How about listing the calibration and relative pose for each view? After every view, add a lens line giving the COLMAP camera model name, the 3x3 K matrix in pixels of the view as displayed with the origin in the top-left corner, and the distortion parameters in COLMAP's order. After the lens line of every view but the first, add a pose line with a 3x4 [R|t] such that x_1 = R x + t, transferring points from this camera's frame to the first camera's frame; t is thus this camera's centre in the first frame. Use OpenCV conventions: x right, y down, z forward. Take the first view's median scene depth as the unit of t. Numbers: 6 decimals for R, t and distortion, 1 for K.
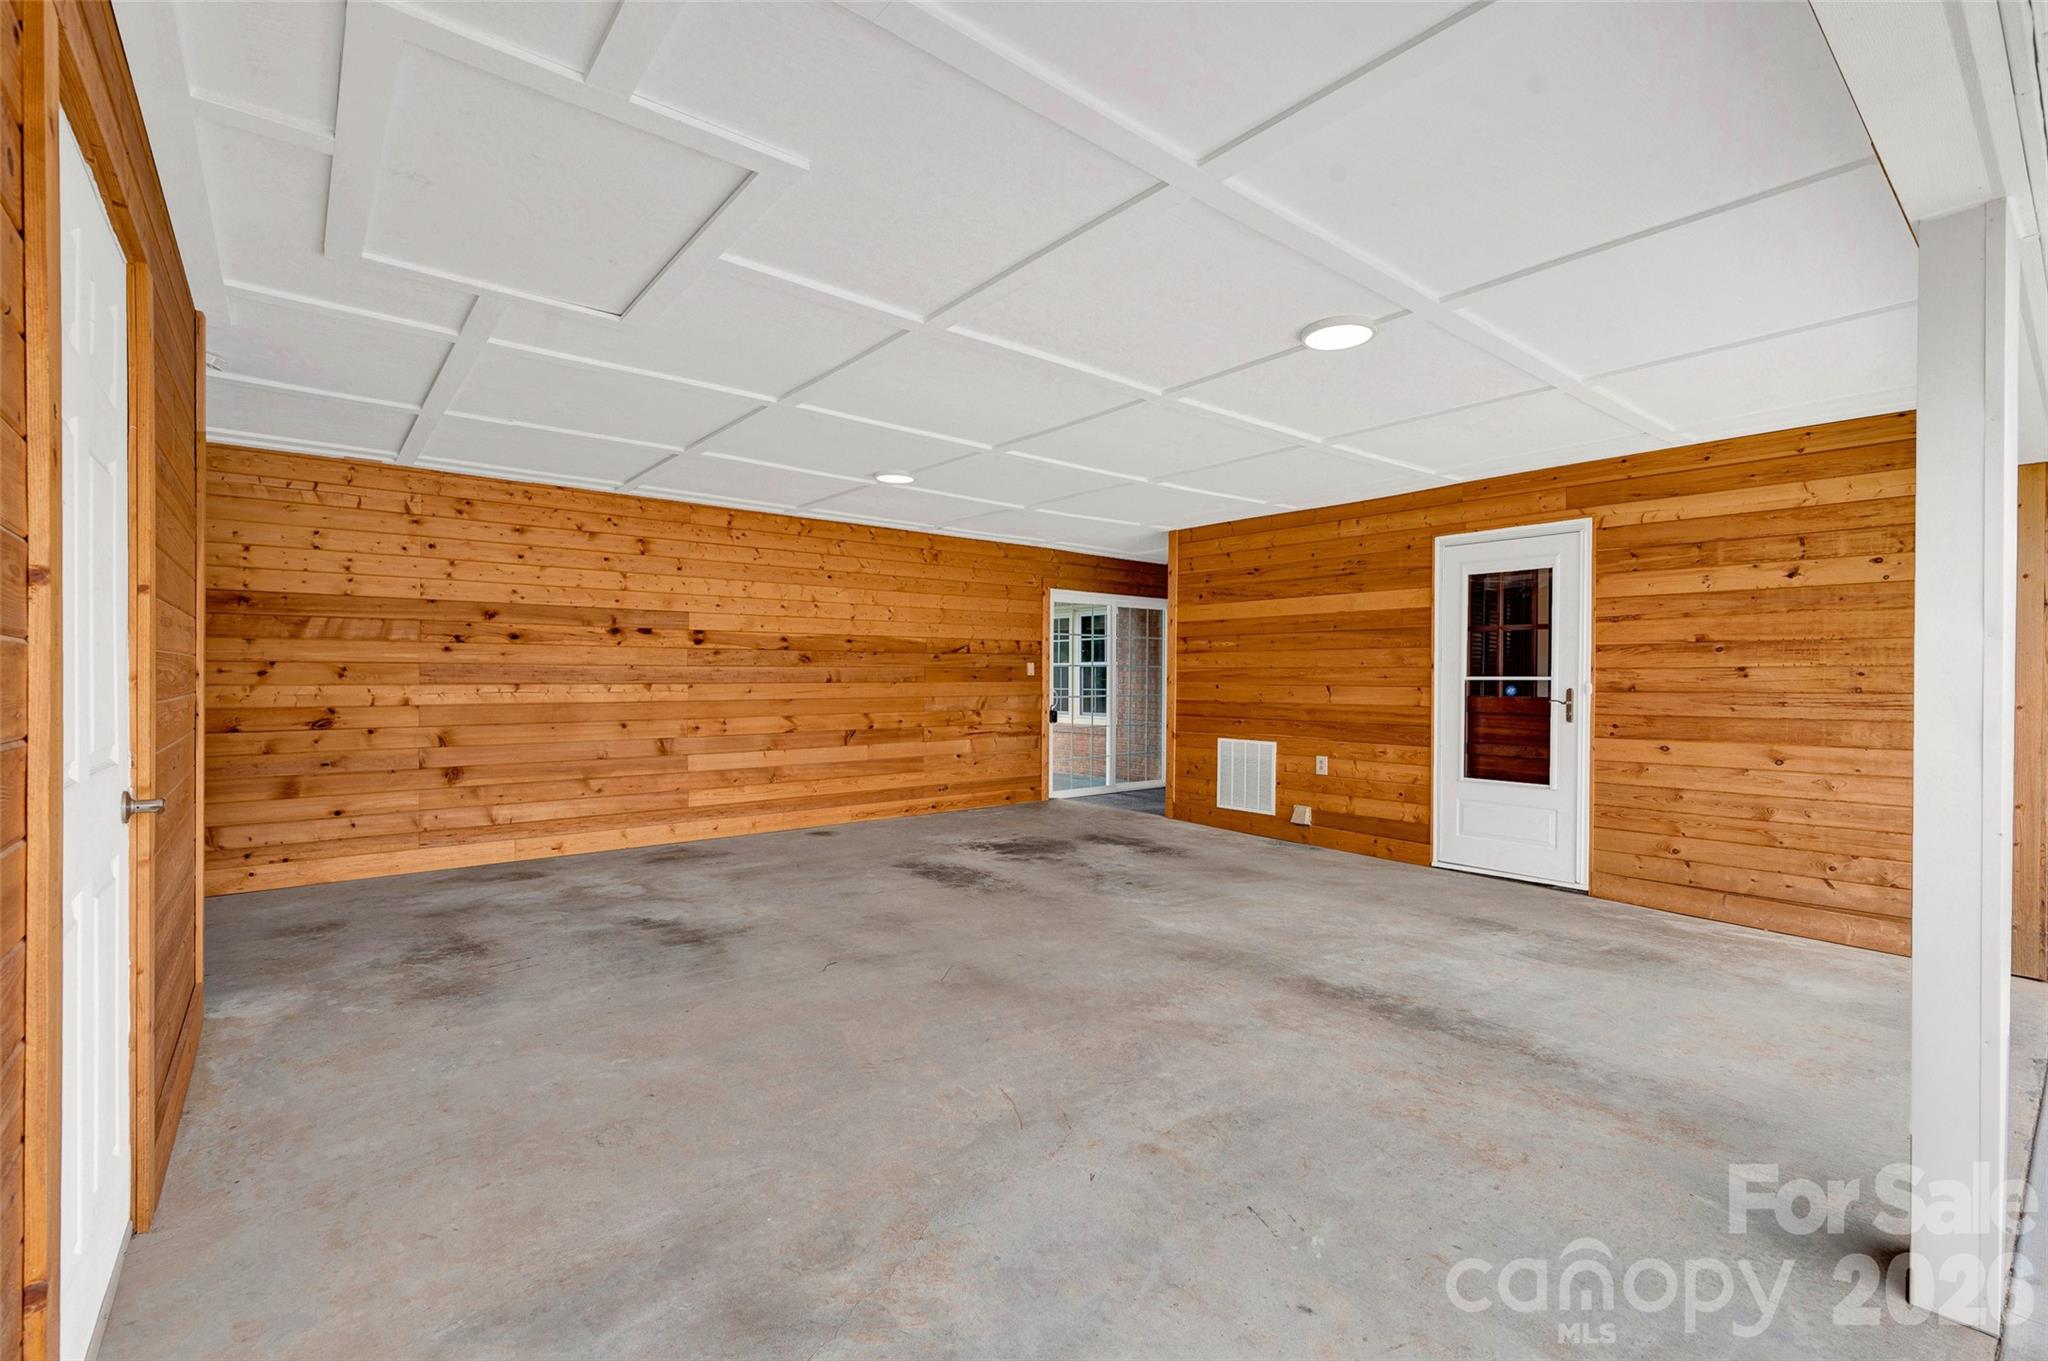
lens RADIAL K [[893.9, 0, 1027.3], [0, 893.9, 684.7], [0, 0, 1]] dist [0.001106, 0.000602]
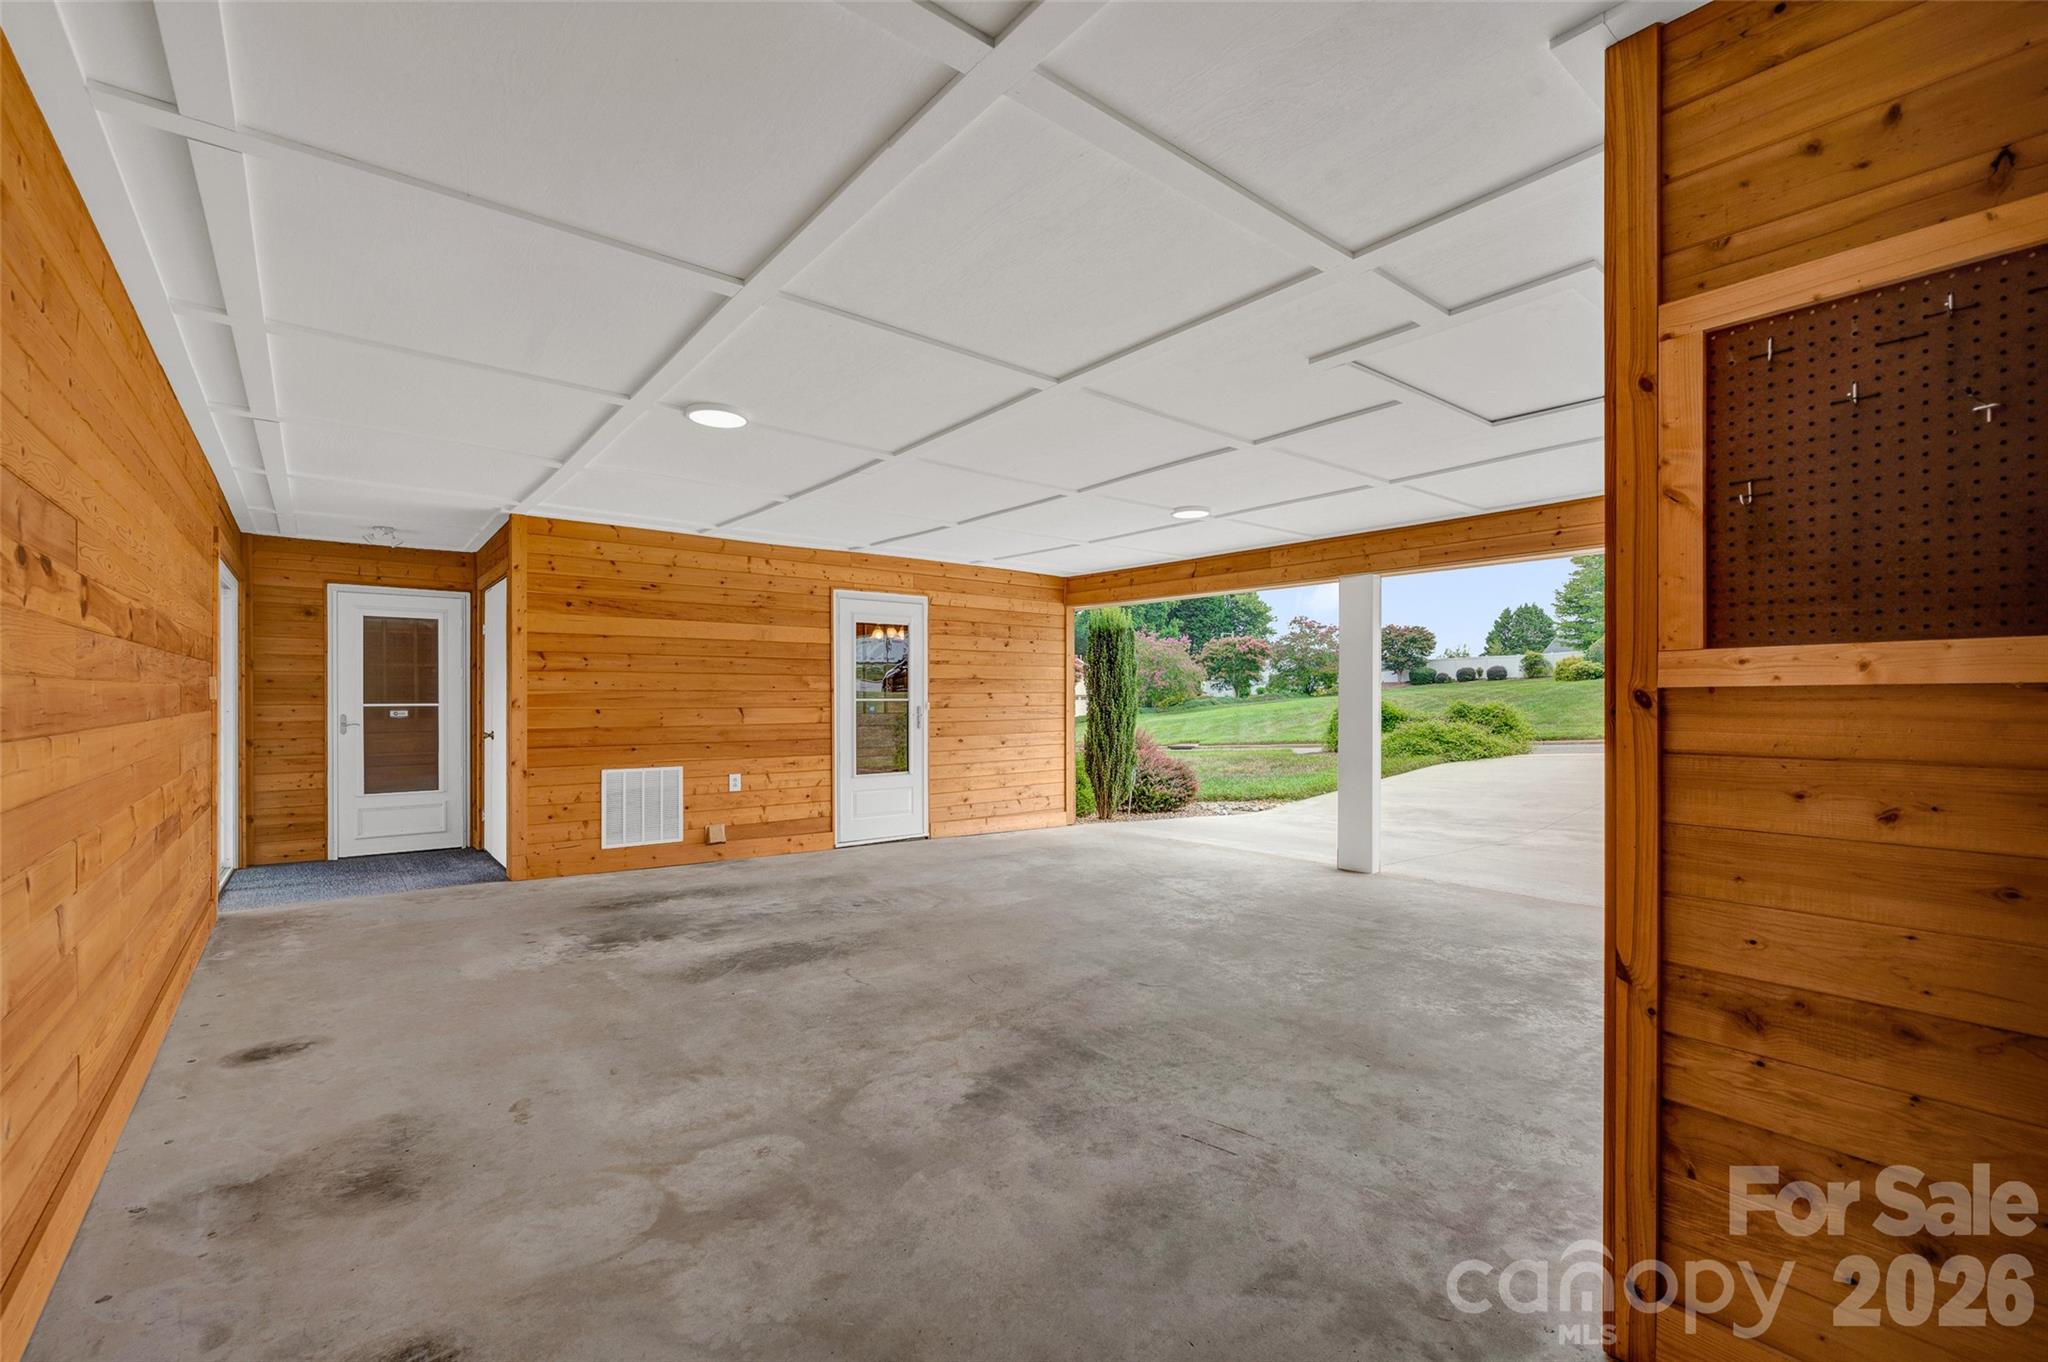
lens RADIAL K [[868.1, 0, 1017.4], [0, 868.1, 691.9], [0, 0, 1]] dist [-0.000699, -0.000521]
pose [[0.021175, 0.002003, 0.999774, -0.823474], [0.009362, 0.999954, -0.002202, -0.014641], [-0.999732, 0.009407, 0.021155, 0.759775]]
